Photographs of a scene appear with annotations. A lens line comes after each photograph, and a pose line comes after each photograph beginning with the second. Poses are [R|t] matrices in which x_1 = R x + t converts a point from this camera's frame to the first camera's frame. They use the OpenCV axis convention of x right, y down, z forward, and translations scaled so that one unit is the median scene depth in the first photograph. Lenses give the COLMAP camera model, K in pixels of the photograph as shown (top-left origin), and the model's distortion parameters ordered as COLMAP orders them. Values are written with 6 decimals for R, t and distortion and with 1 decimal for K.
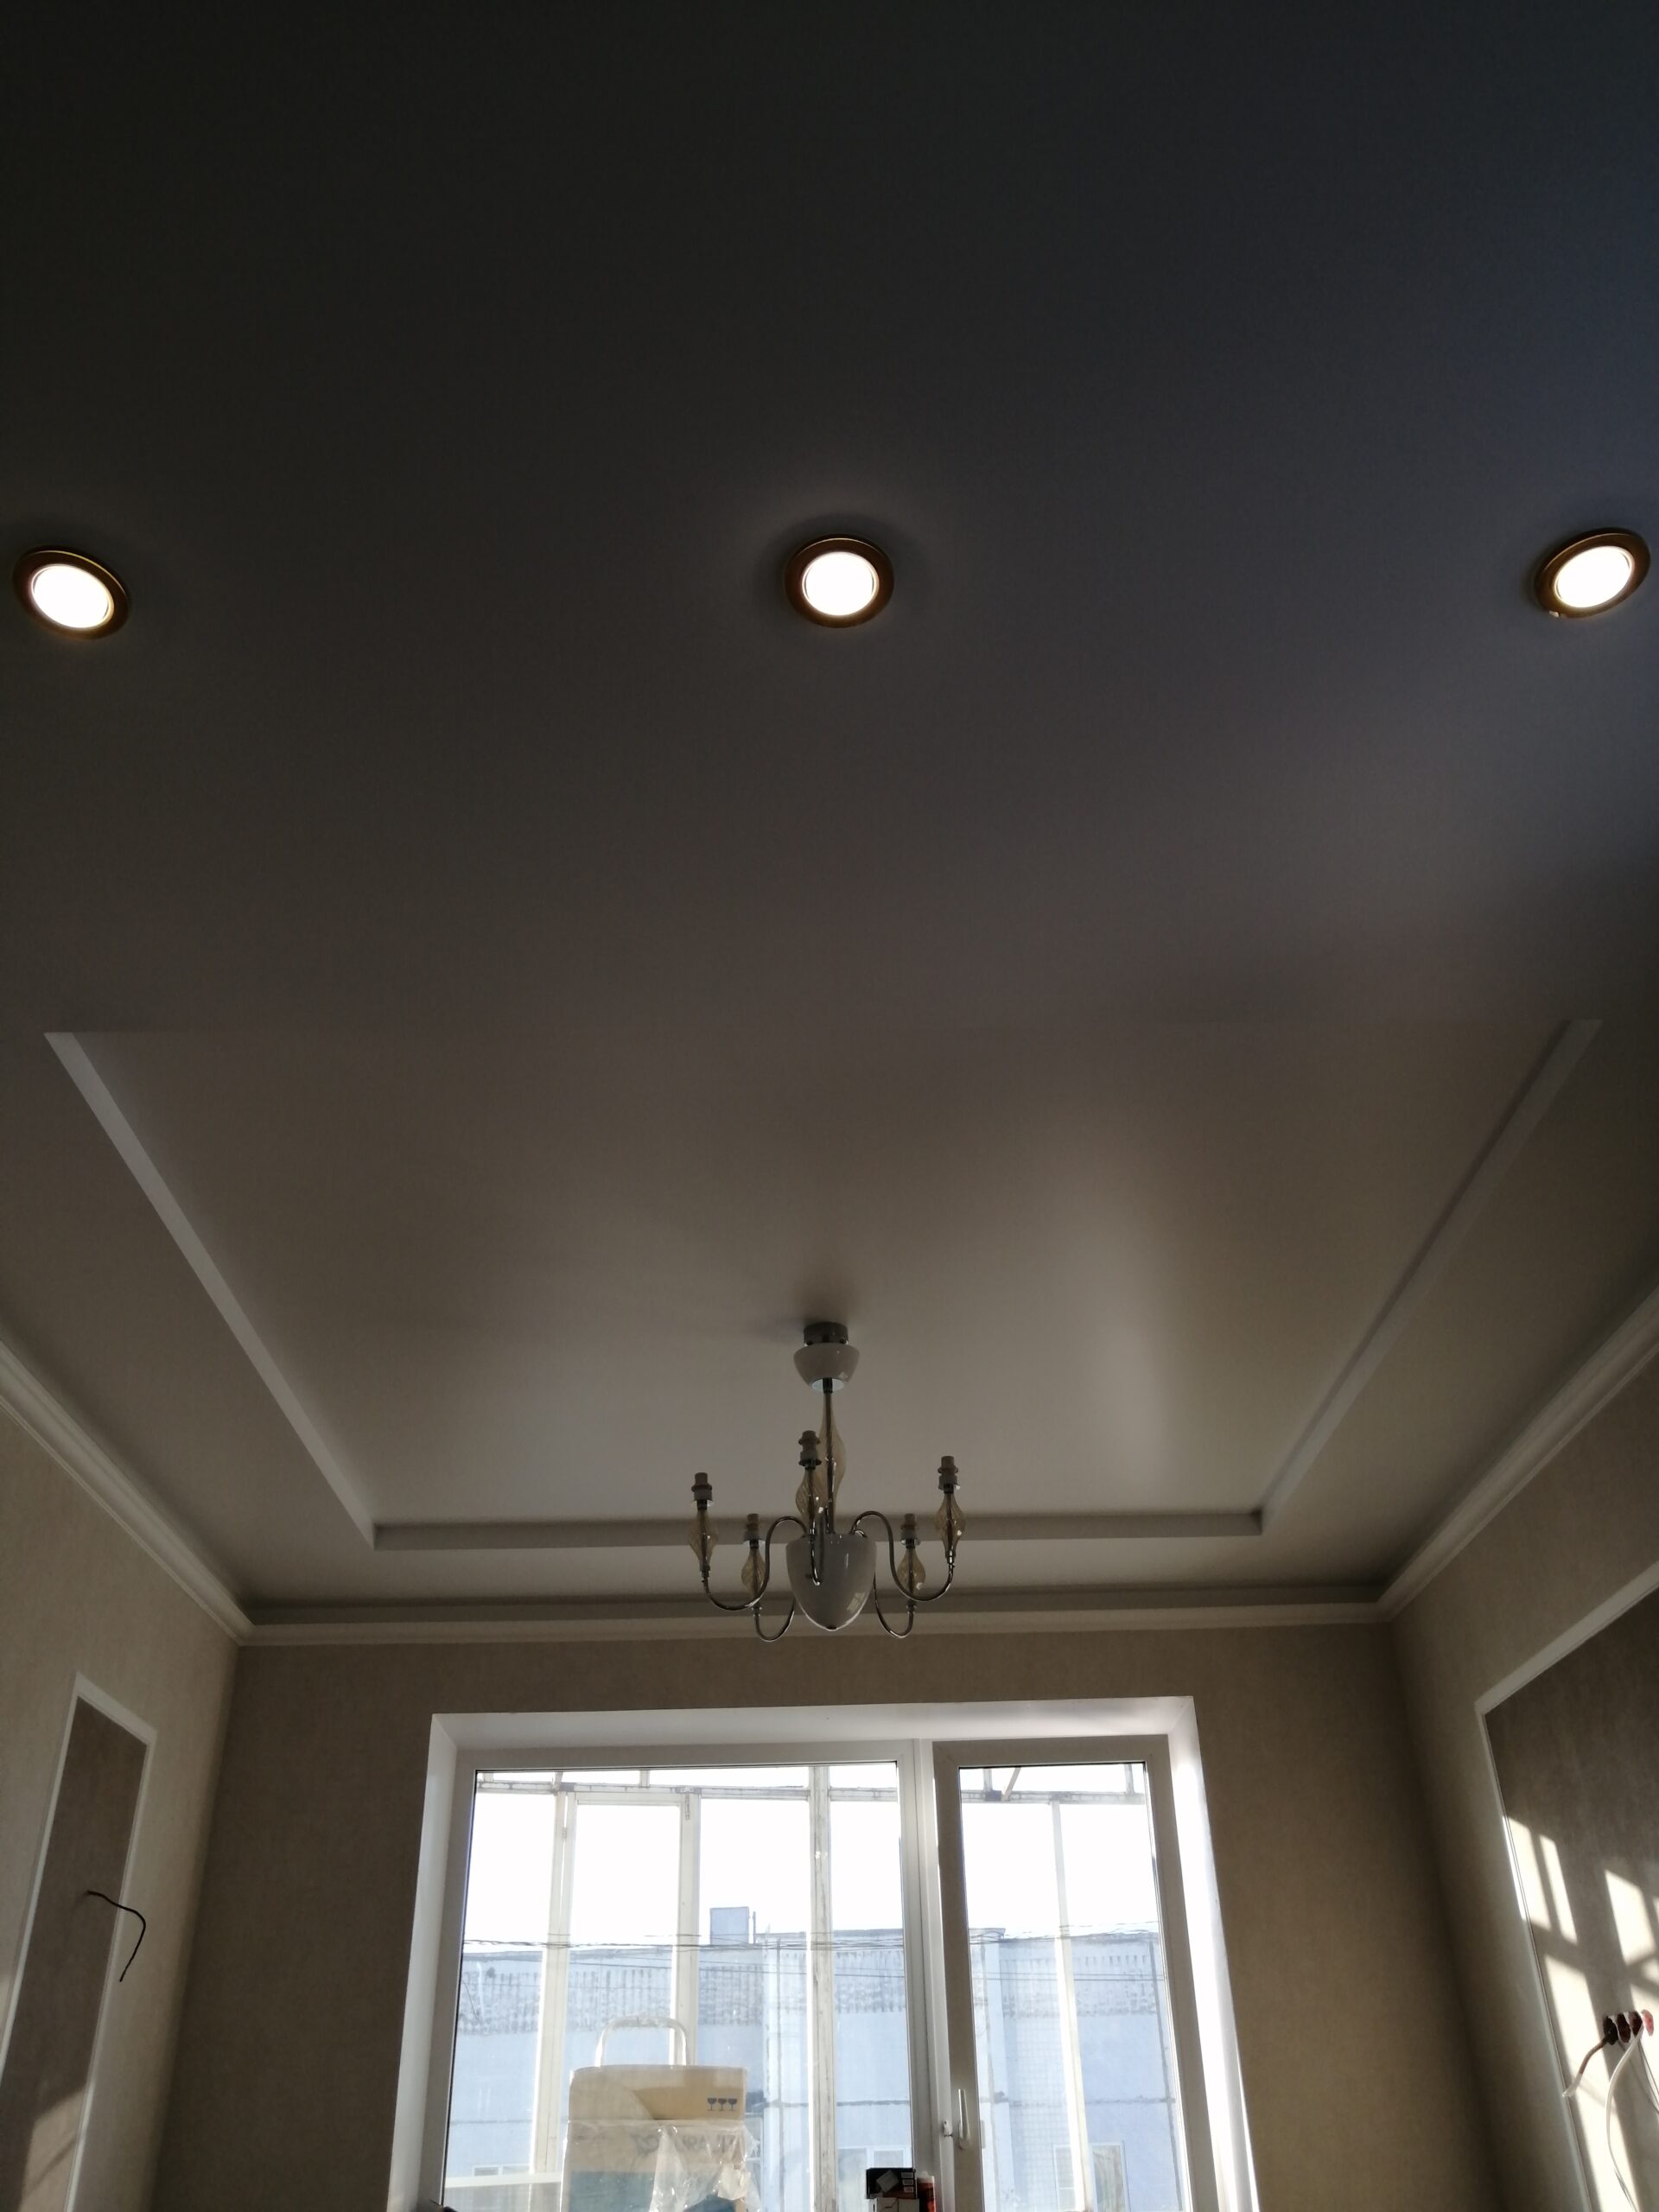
lens RADIAL K [[1747.1, 0, 858.0], [0, 1747.1, 1105.7], [0, 0, 1]] dist [-0.026876, 0.023991]
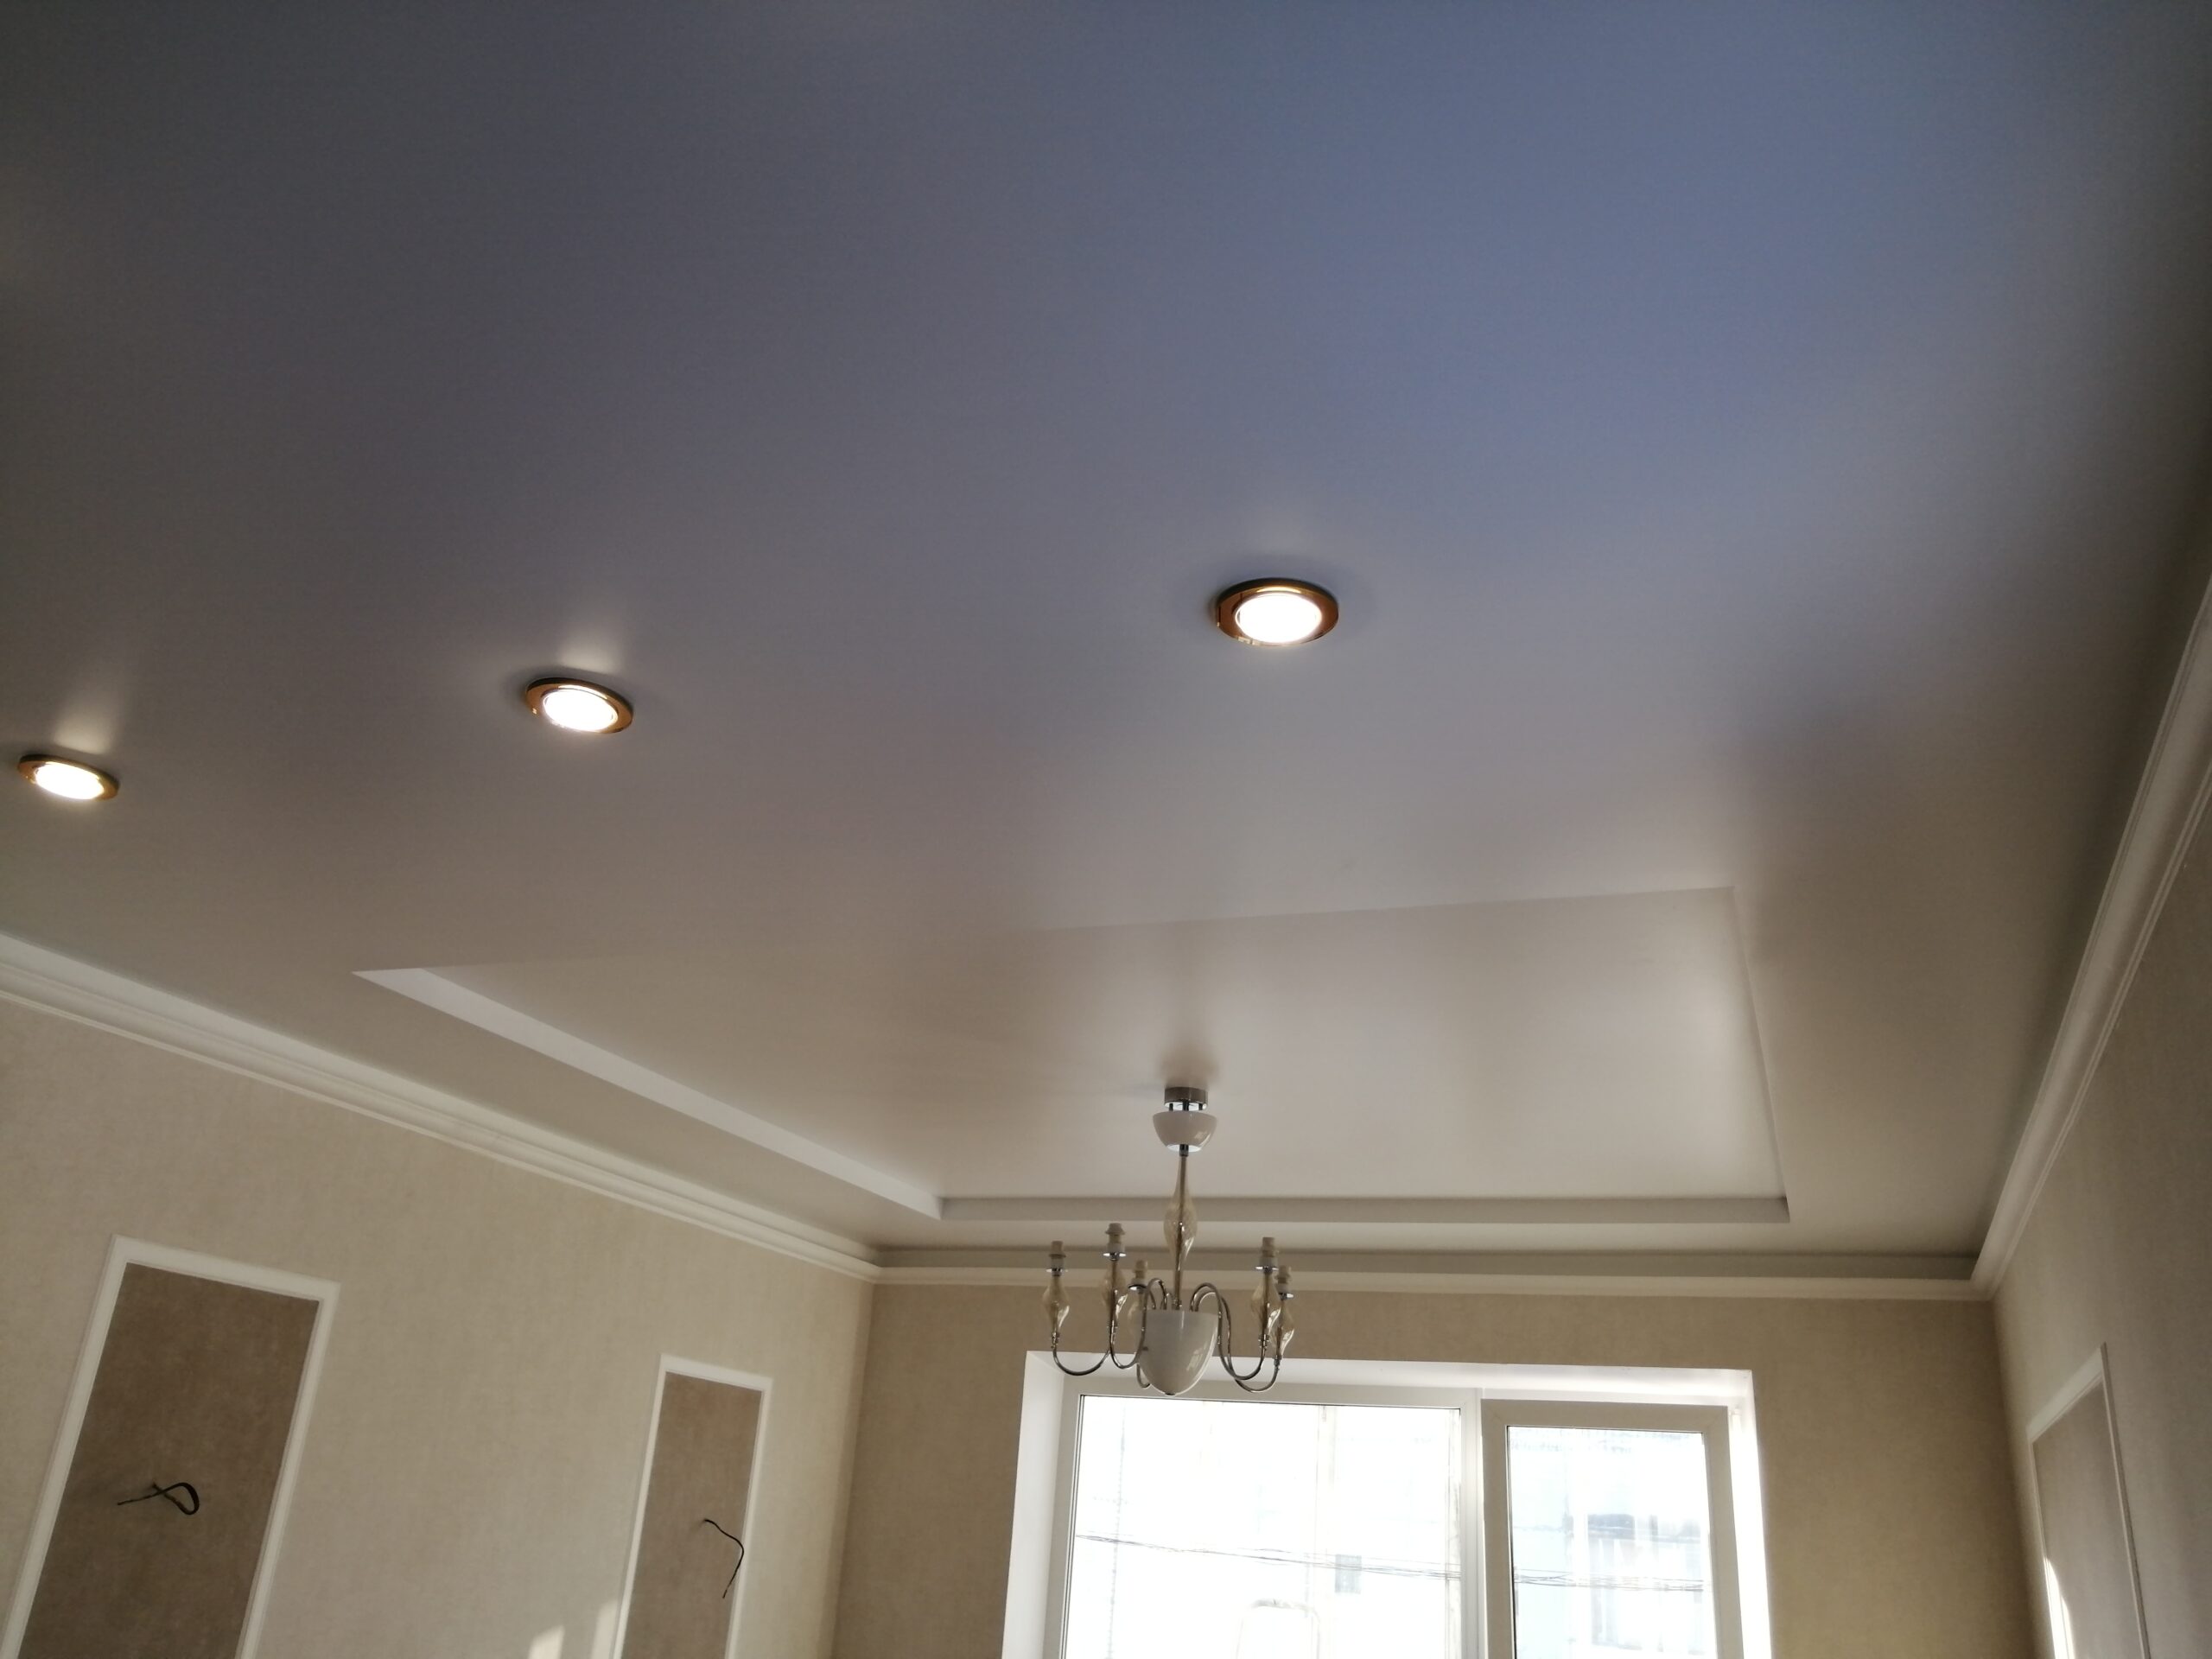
lens RADIAL K [[1747.1, 0, 1111.0], [0, 1747.1, 820.8], [0, 0, 1]] dist [-0.026876, 0.023991]
pose [[0.920058, -0.063936, -0.386529, 0.274655], [0.123707, 0.983530, 0.131774, -0.133482], [0.371738, -0.169056, 0.912815, 0.056936]]
